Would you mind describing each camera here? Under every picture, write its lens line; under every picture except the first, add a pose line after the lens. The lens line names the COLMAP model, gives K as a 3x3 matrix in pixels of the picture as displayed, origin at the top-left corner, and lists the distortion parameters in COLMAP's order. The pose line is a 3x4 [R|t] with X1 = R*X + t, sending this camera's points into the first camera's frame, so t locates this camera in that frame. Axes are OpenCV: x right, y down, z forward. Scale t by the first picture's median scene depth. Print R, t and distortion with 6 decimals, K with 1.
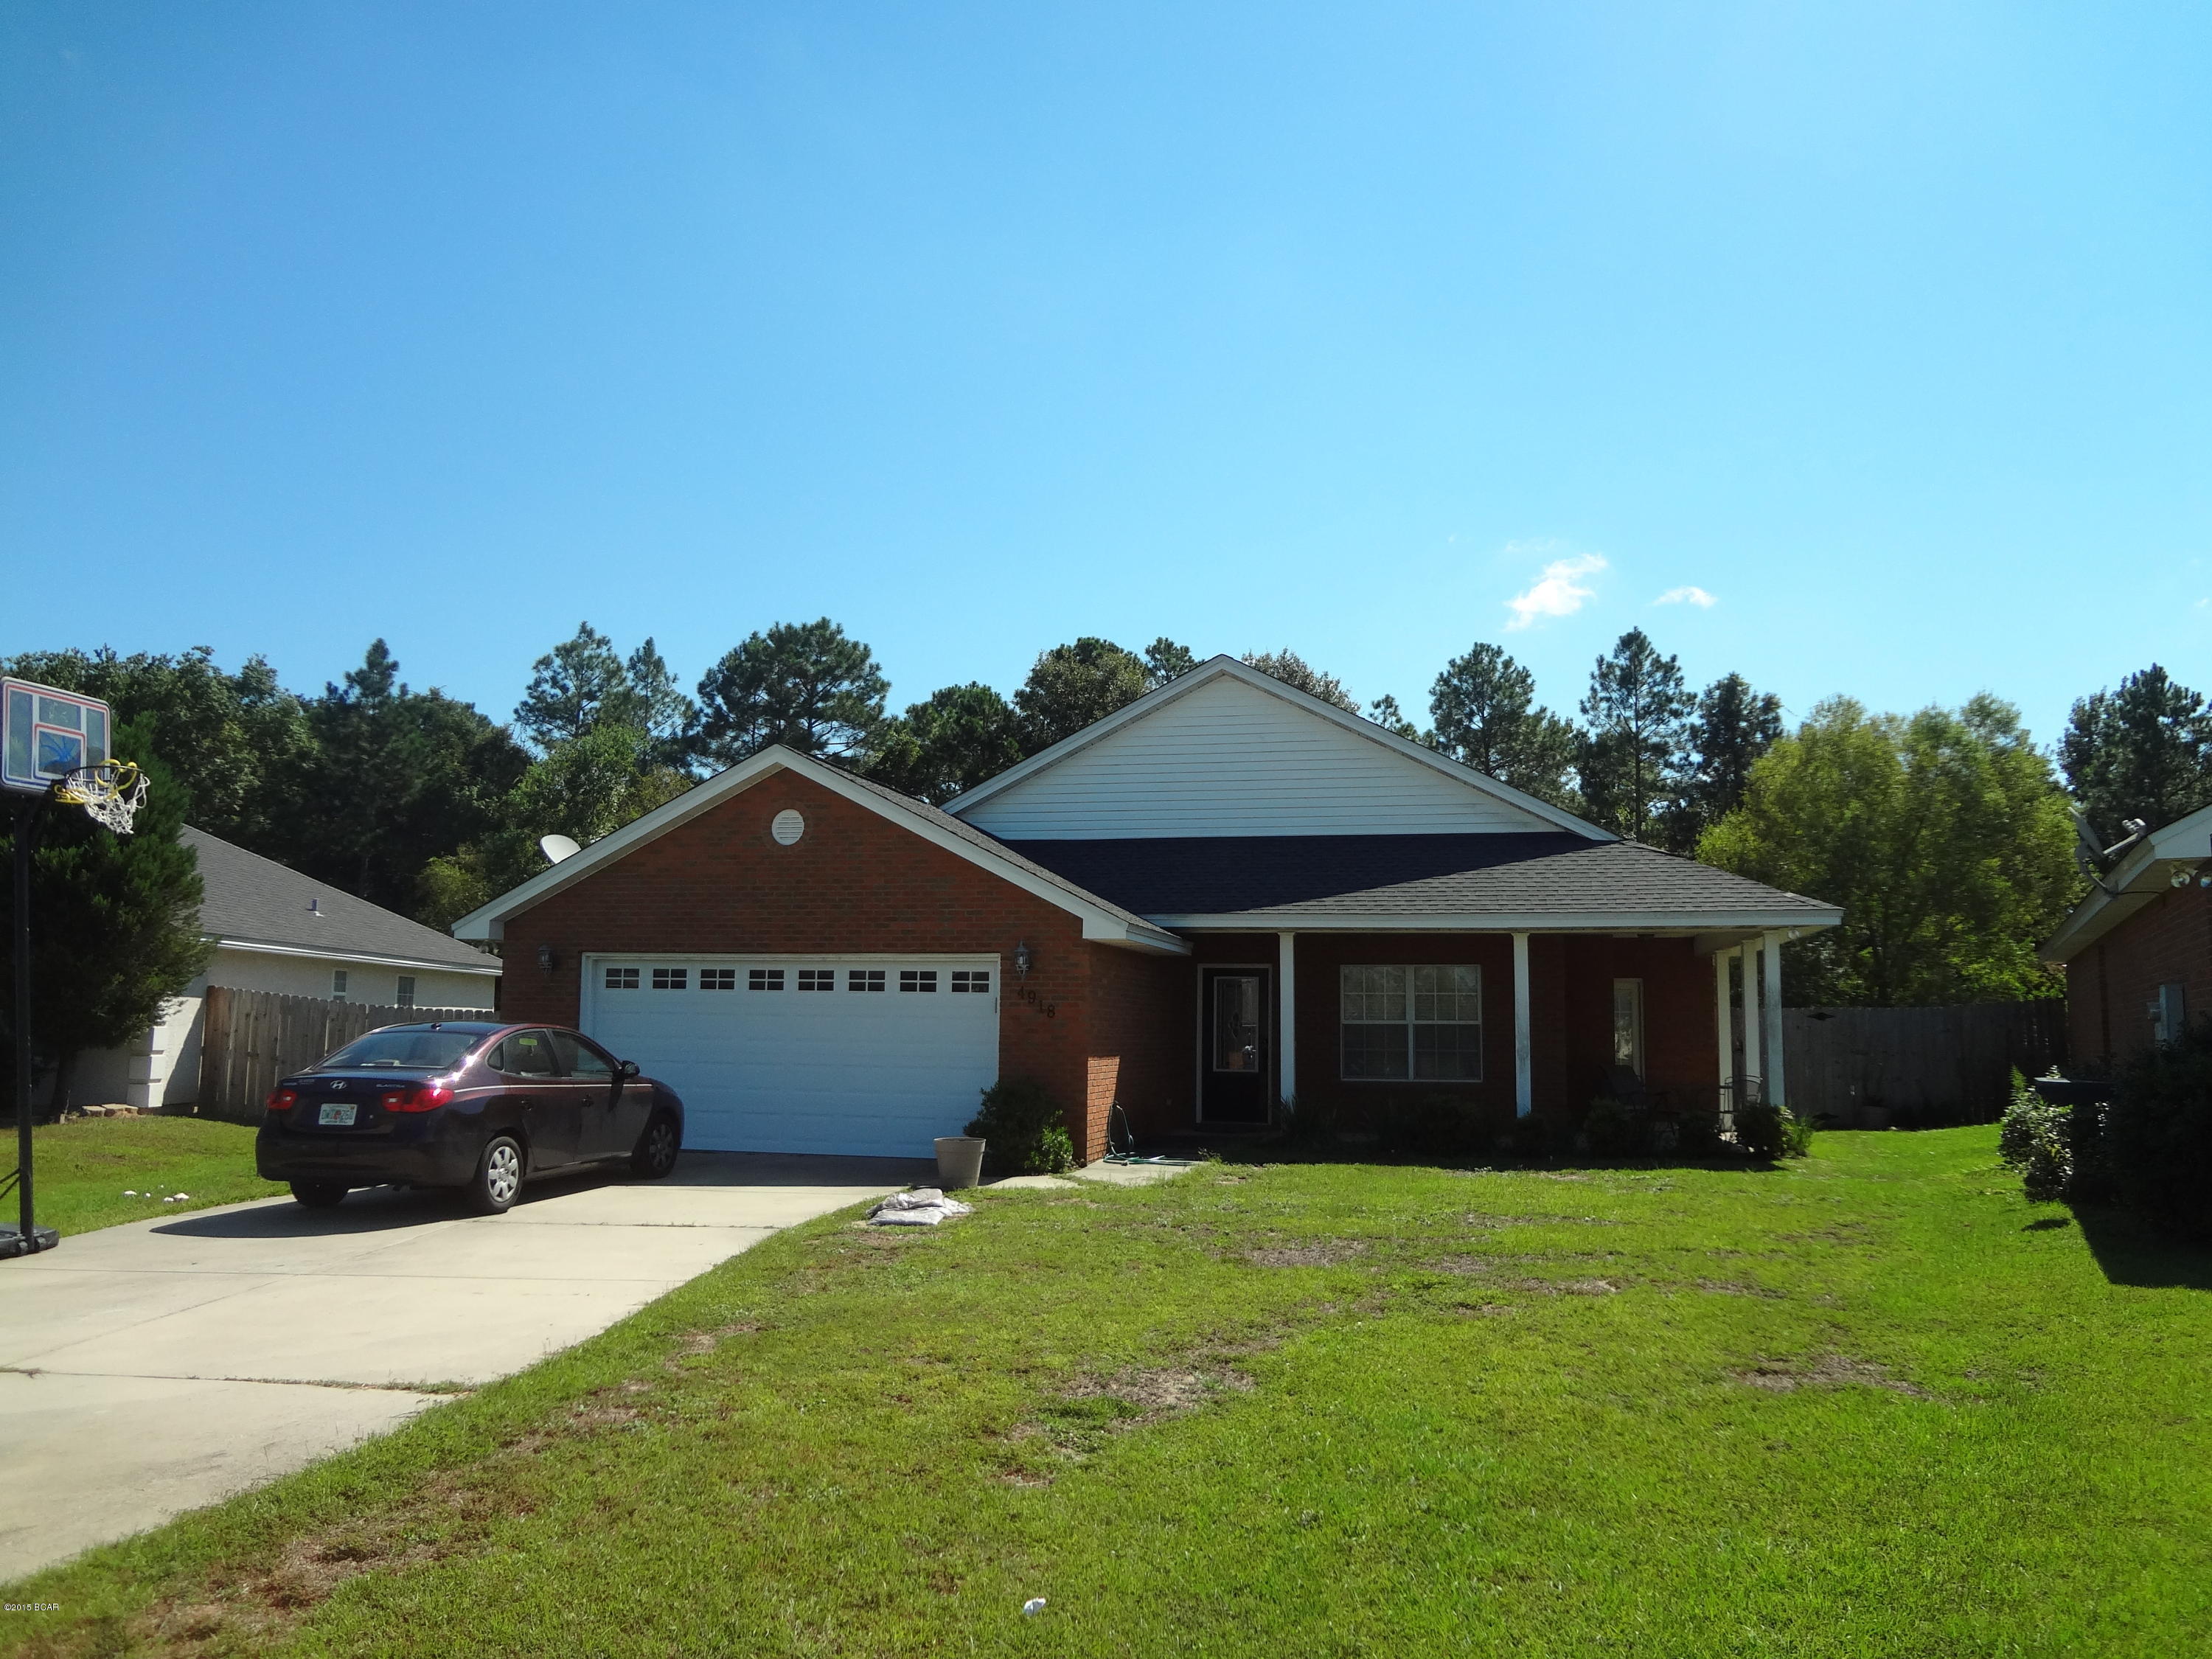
lens RADIAL K [[1650.0, 0, 1117.8], [0, 1650.0, 836.8], [0, 0, 1]] dist [-0.065898, 0.031801]
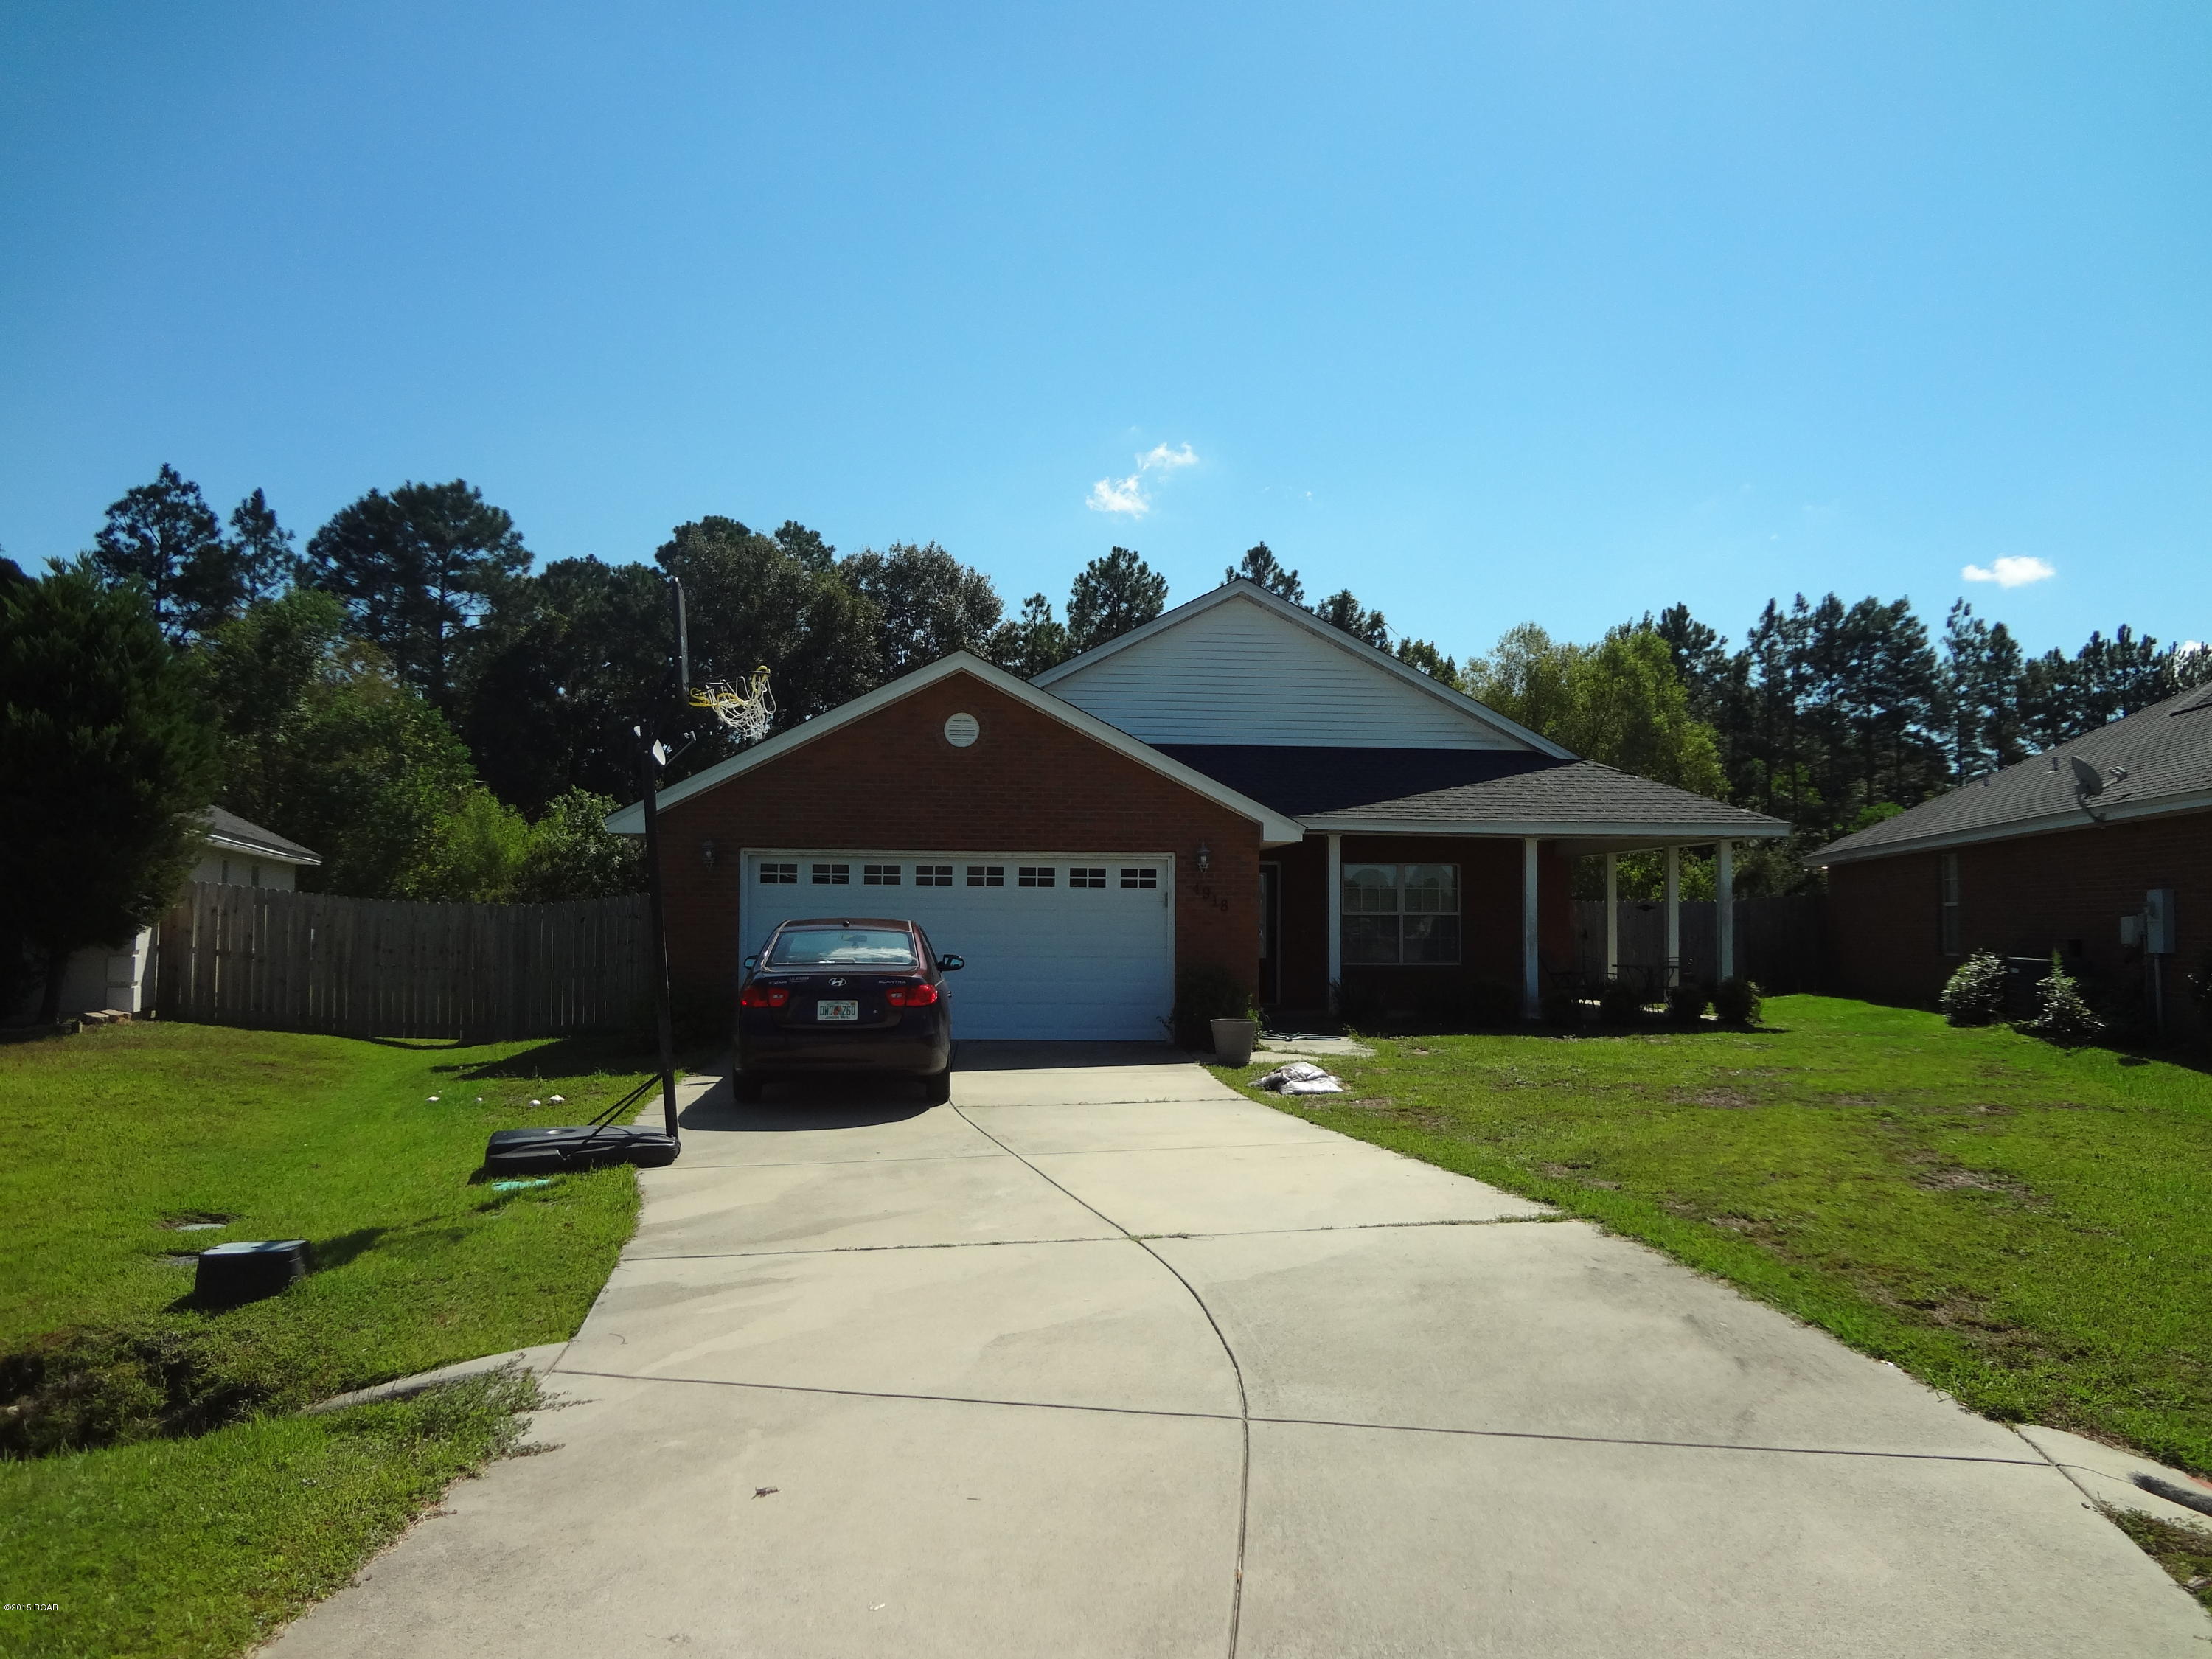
lens RADIAL K [[1650.0, 0, 1121.7], [0, 1650.0, 841.9], [0, 0, 1]] dist [-0.065898, 0.031801]
pose [[0.953288, 0.010590, 0.301876, -0.340866], [-0.032299, 0.997229, 0.067013, -0.006929], [-0.300330, -0.073633, 0.950989, -0.025168]]
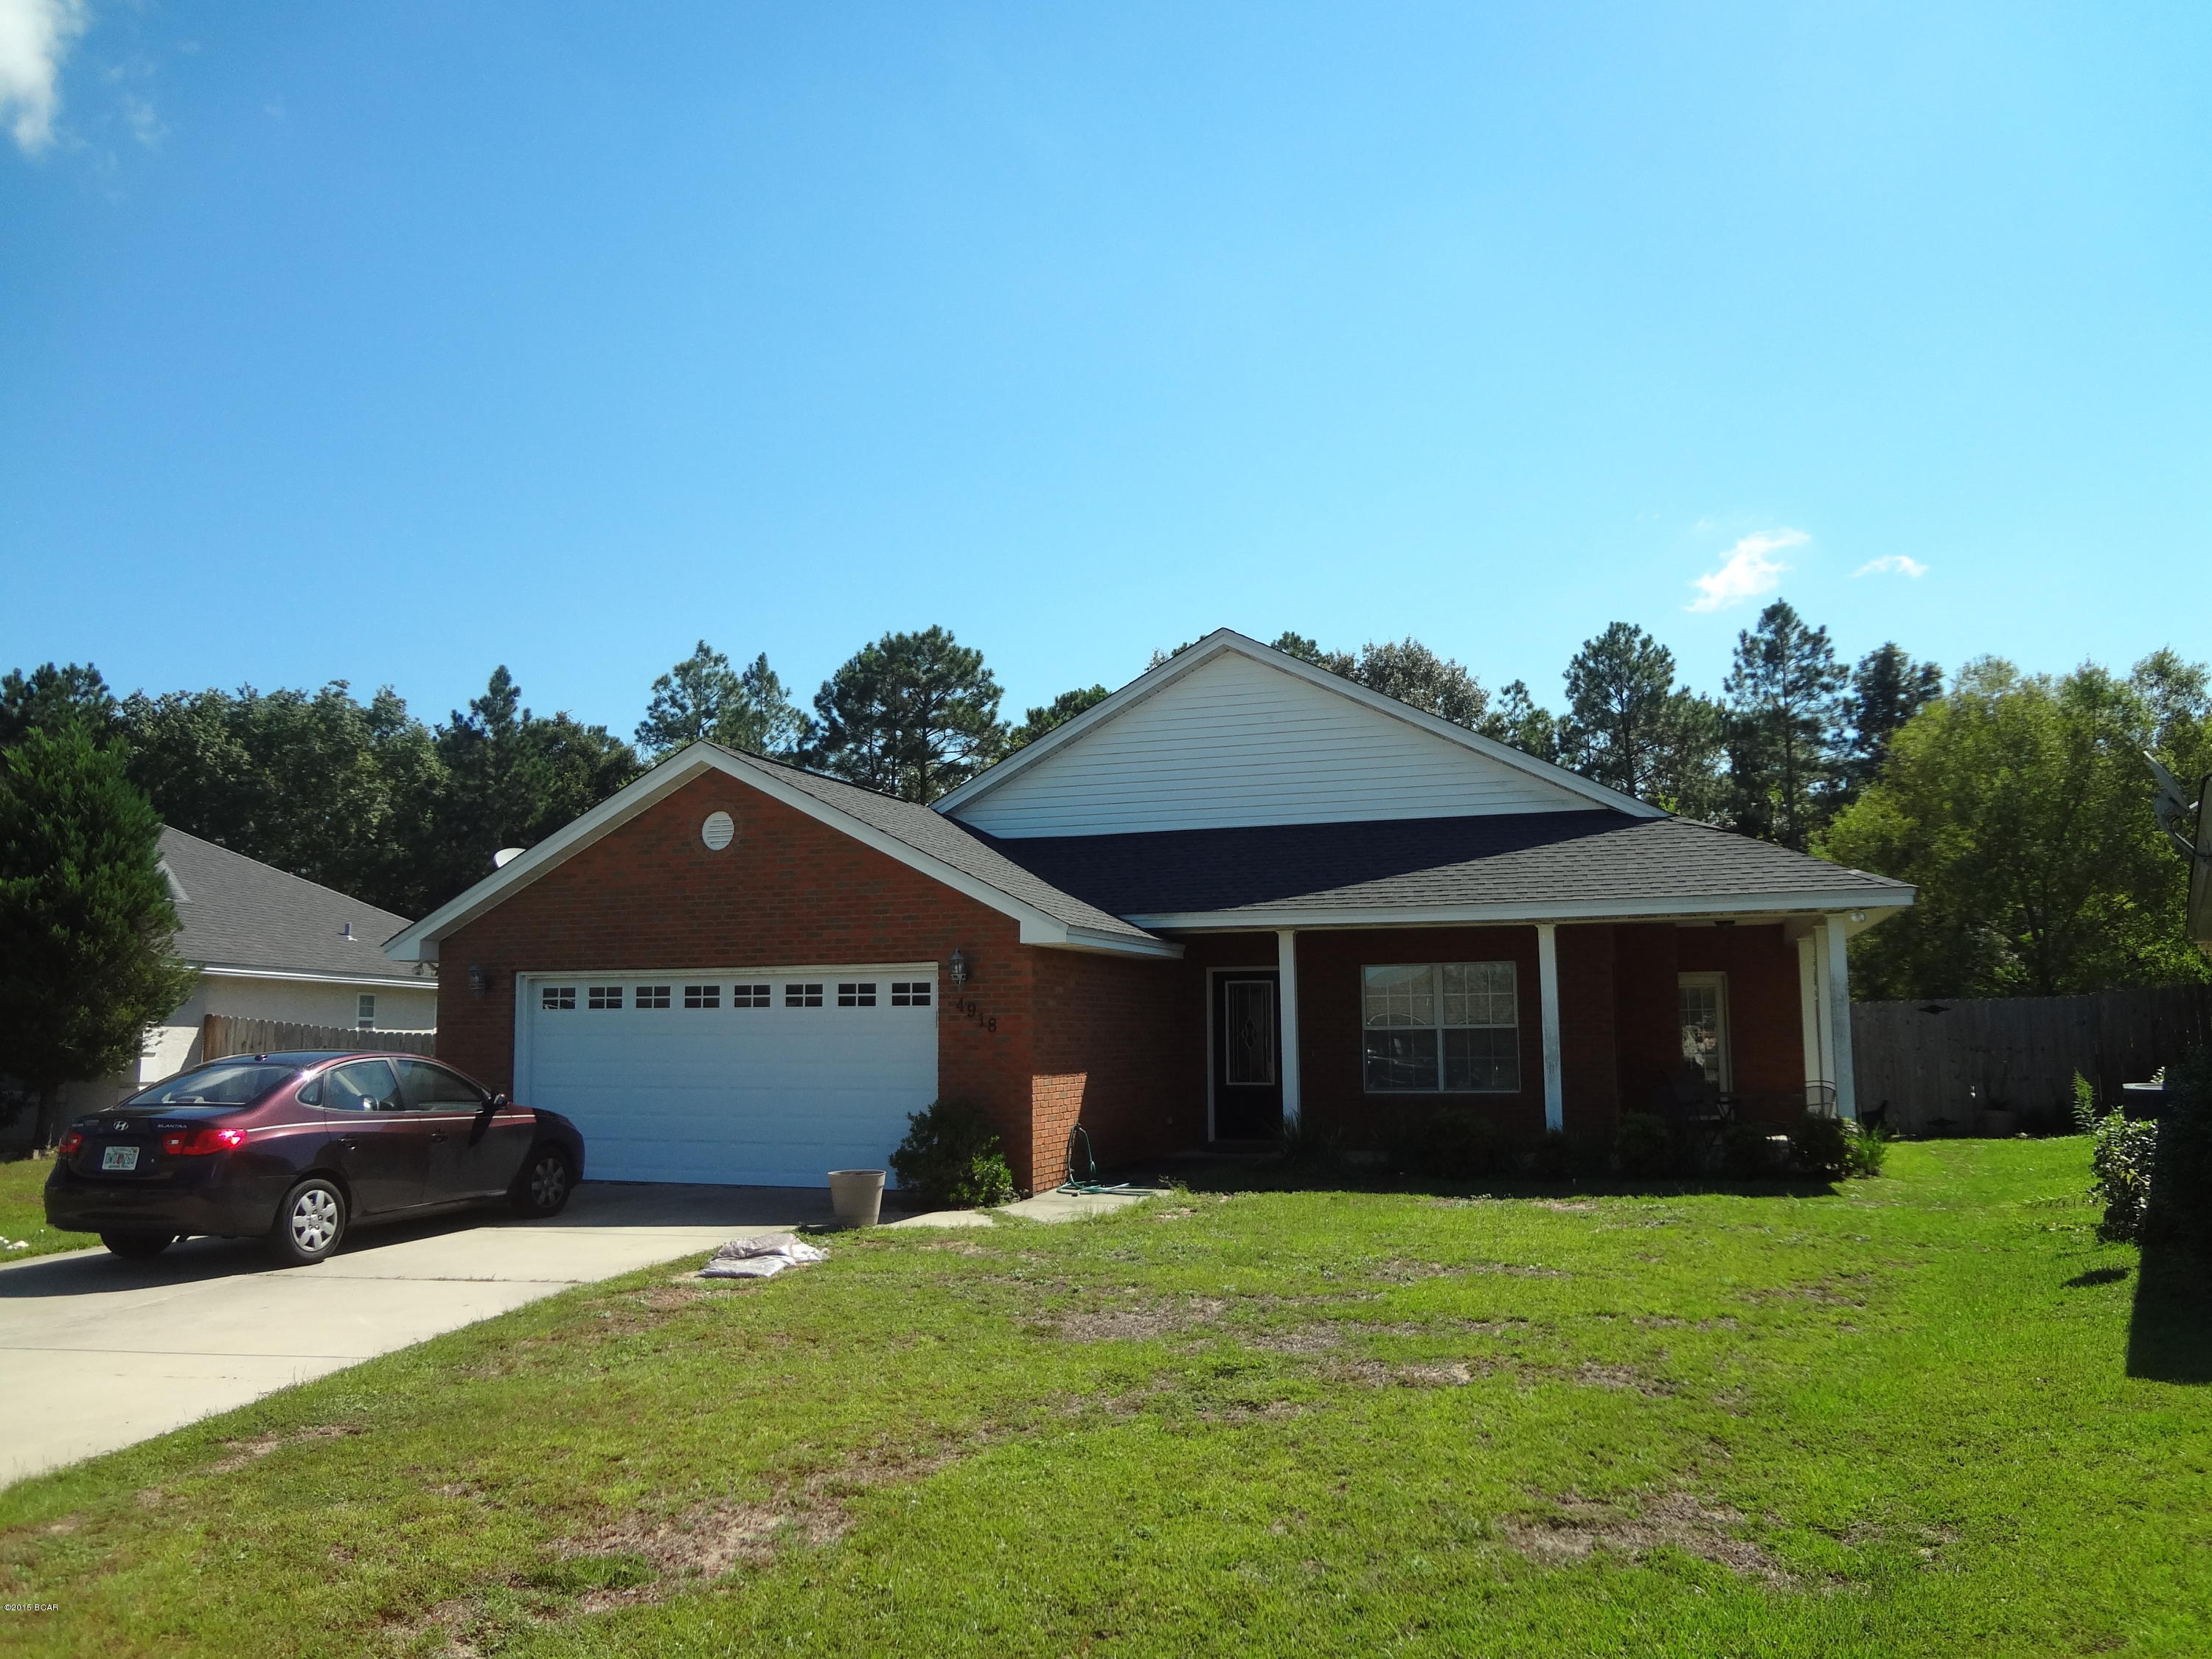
lens RADIAL K [[1650.0, 0, 1120.0], [0, 1650.0, 843.9], [0, 0, 1]] dist [-0.065898, 0.031801]
pose [[0.994521, -0.031751, -0.099595, 0.093564], [0.031877, 0.999492, -0.000329, 0.007285], [0.099555, -0.002848, 0.995028, 0.086412]]
